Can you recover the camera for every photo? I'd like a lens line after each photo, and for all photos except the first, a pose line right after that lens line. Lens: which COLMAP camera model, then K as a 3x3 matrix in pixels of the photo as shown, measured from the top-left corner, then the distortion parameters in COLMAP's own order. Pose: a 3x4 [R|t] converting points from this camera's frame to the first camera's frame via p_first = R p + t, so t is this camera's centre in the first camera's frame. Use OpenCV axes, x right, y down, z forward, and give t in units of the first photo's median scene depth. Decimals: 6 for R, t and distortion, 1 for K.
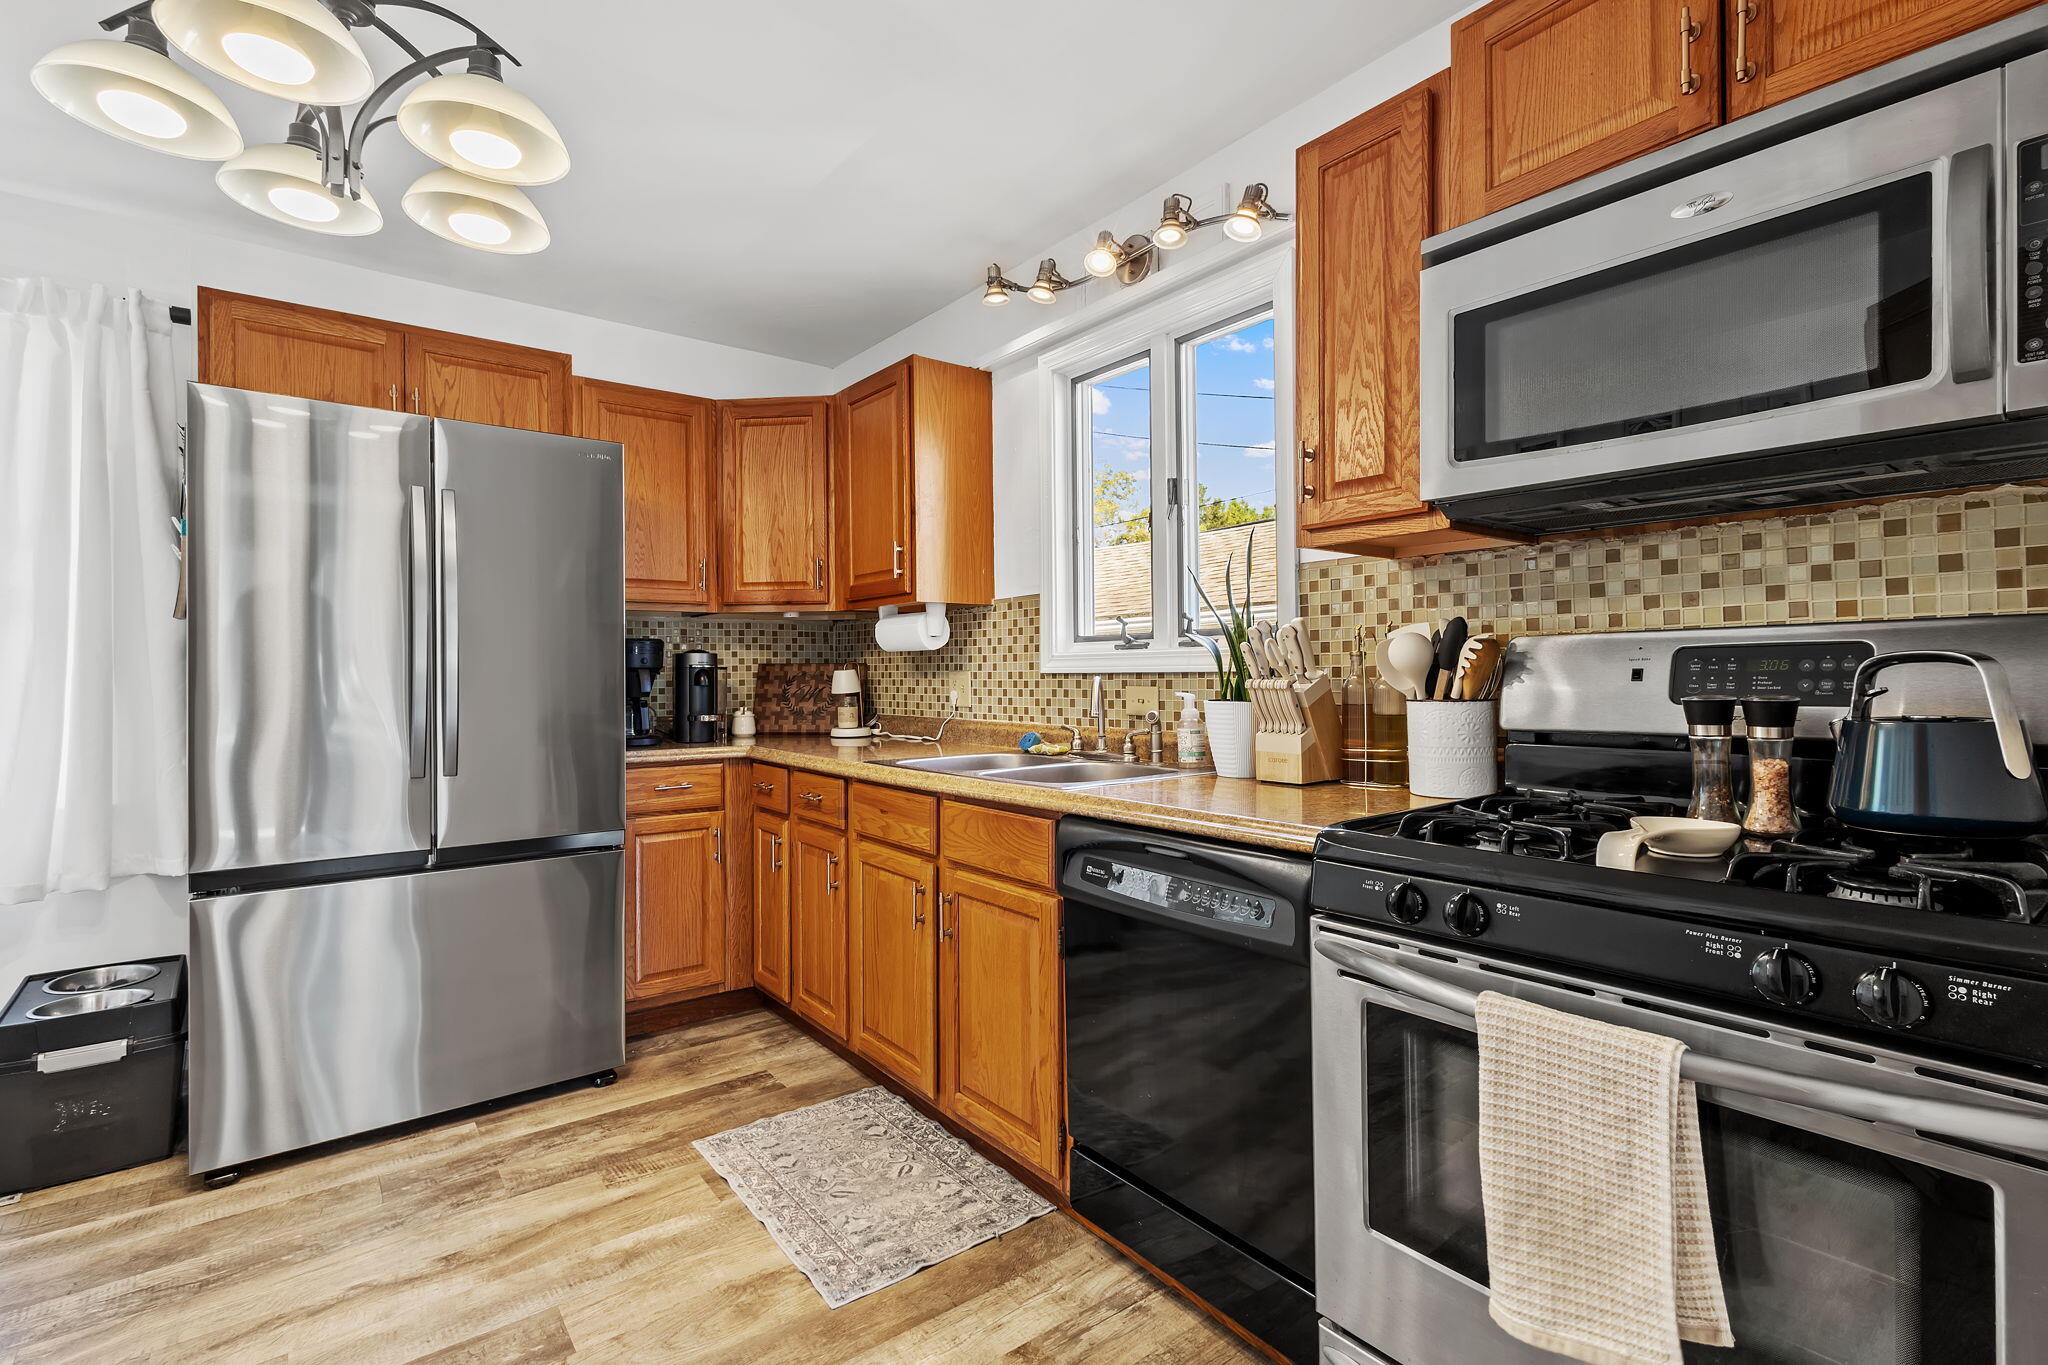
lens RADIAL K [[938.8, 0, 1029.1], [0, 938.8, 671.5], [0, 0, 1]] dist [0.002931, -0.000459]
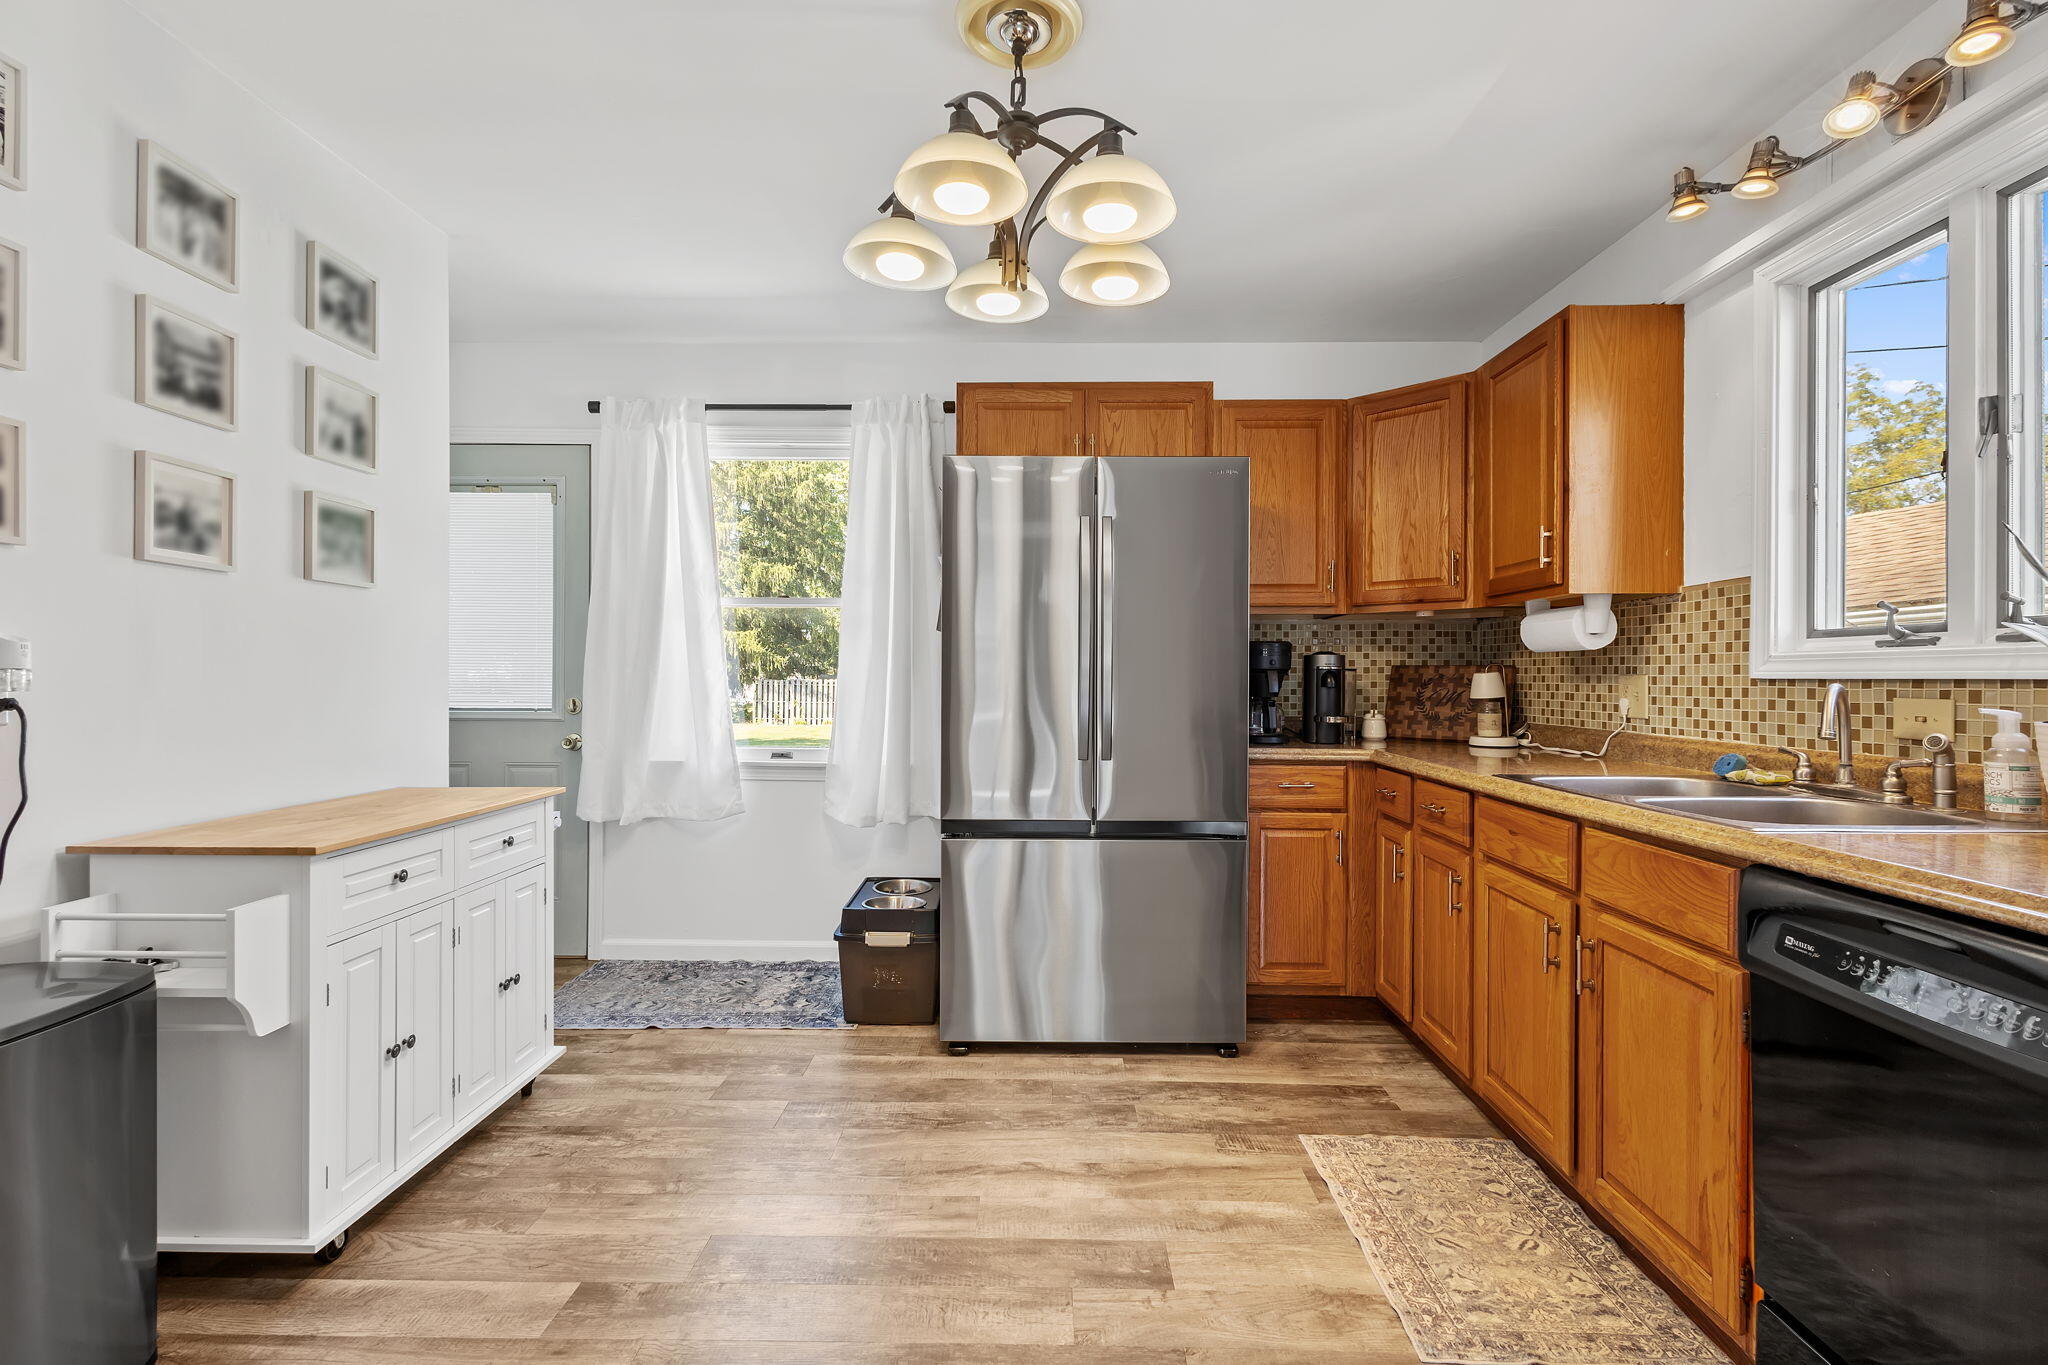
lens RADIAL K [[936.5, 0, 1030.8], [0, 936.5, 680.1], [0, 0, 1]] dist [0.012639, -0.004642]
pose [[0.778621, 0.012552, -0.627369, 0.042681], [-0.007921, 0.999917, 0.010175, -0.000284], [0.627445, -0.002953, 0.778656, 0.023555]]
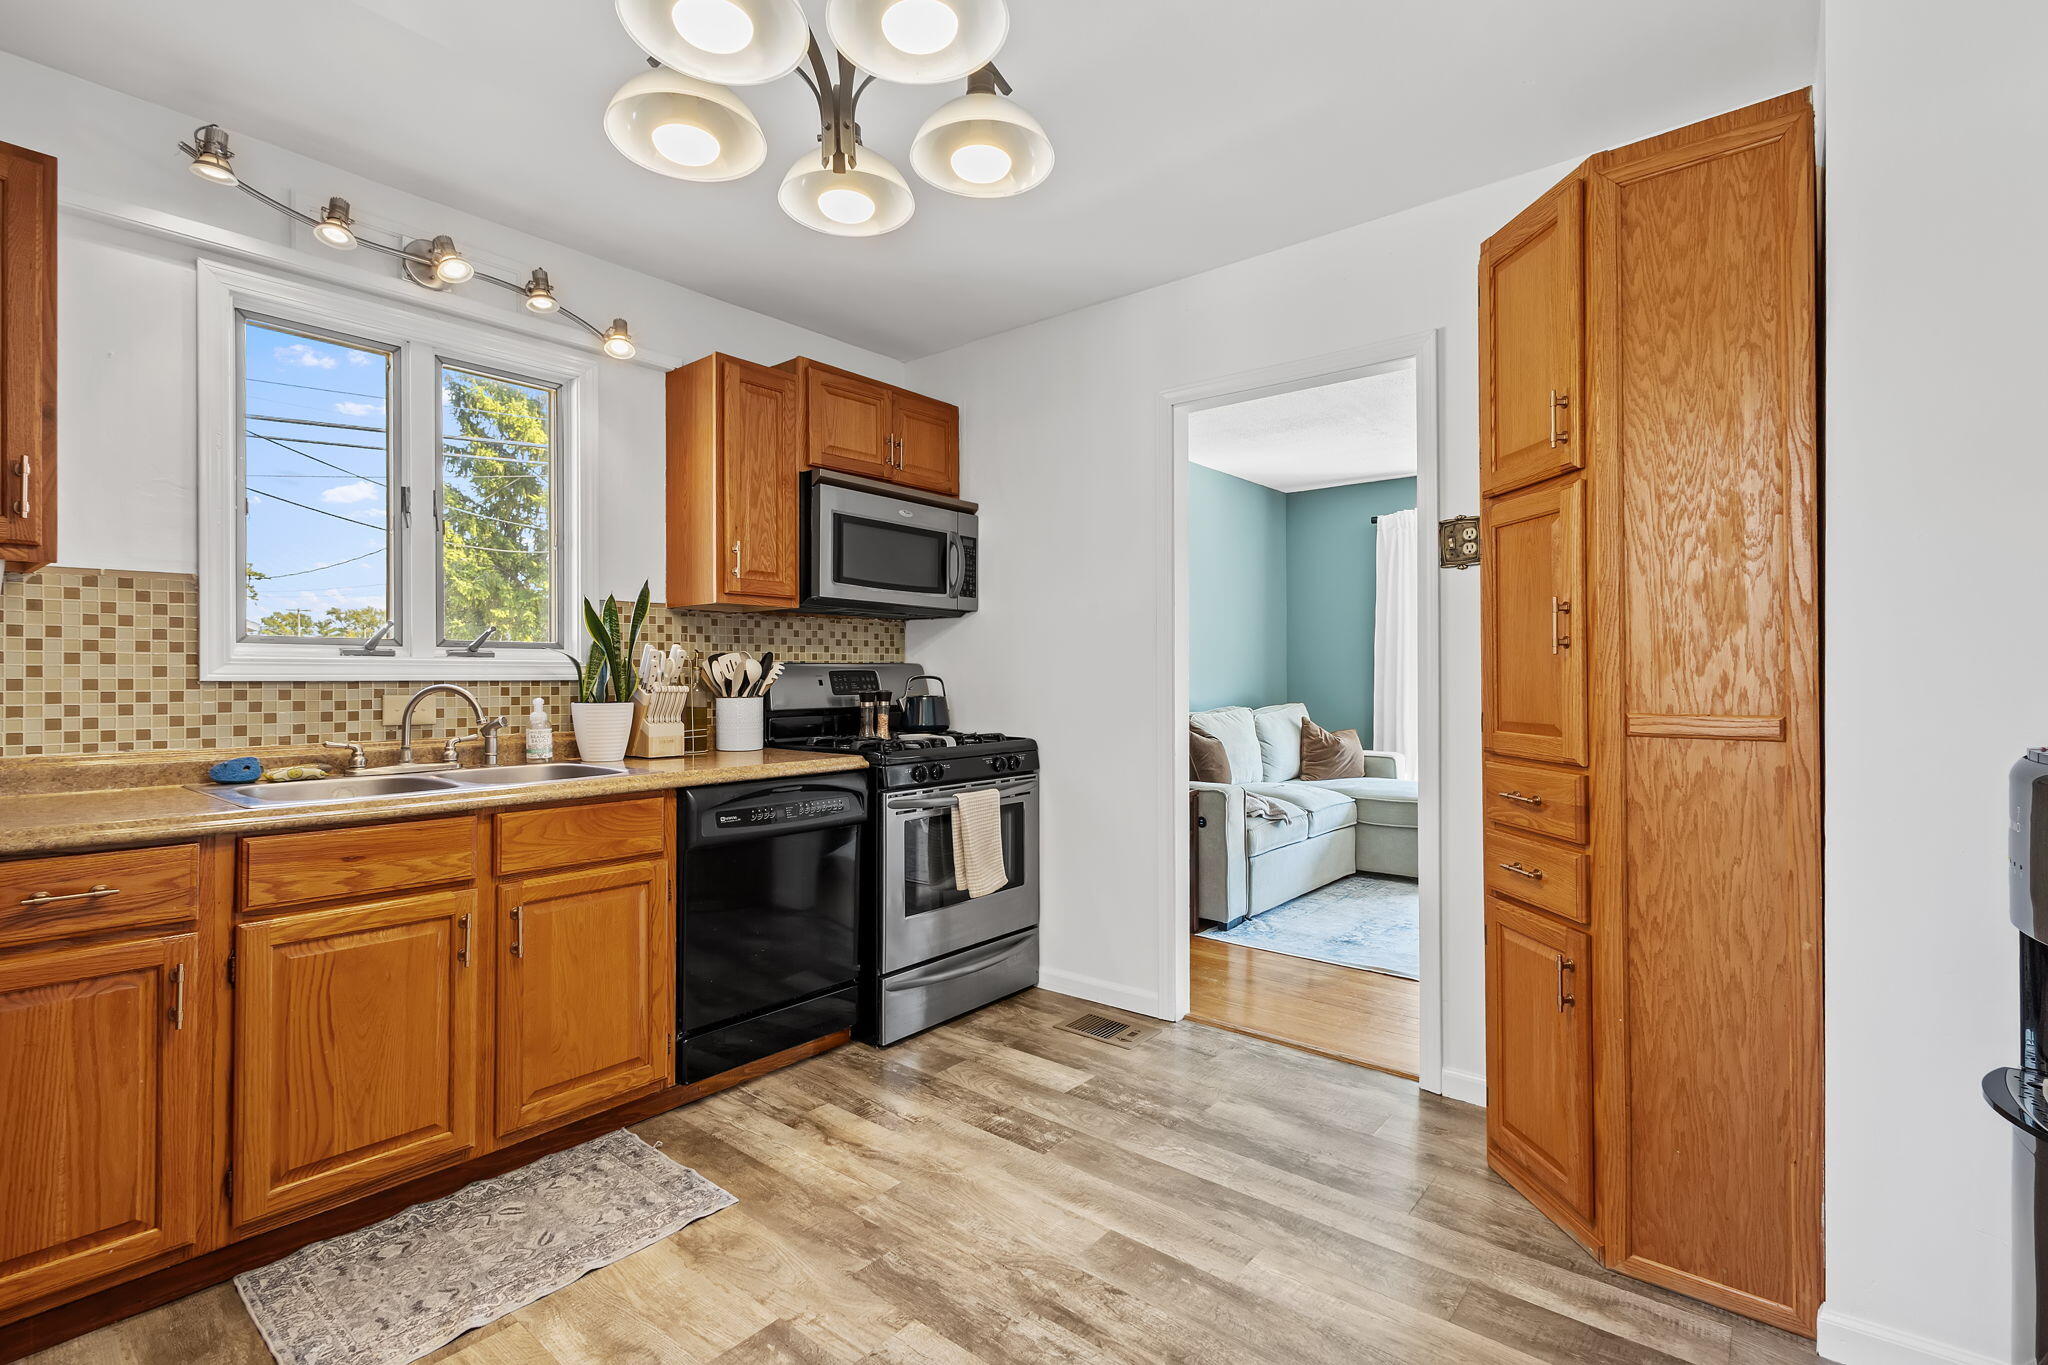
lens RADIAL K [[938.8, 0, 1029.1], [0, 938.8, 671.5], [0, 0, 1]] dist [0.002931, -0.000459]
pose [[-0.217340, 0.014047, 0.975995, -0.977907], [-0.000216, 0.999896, -0.014439, 0.005329], [-0.976096, -0.003349, -0.217314, 0.588941]]
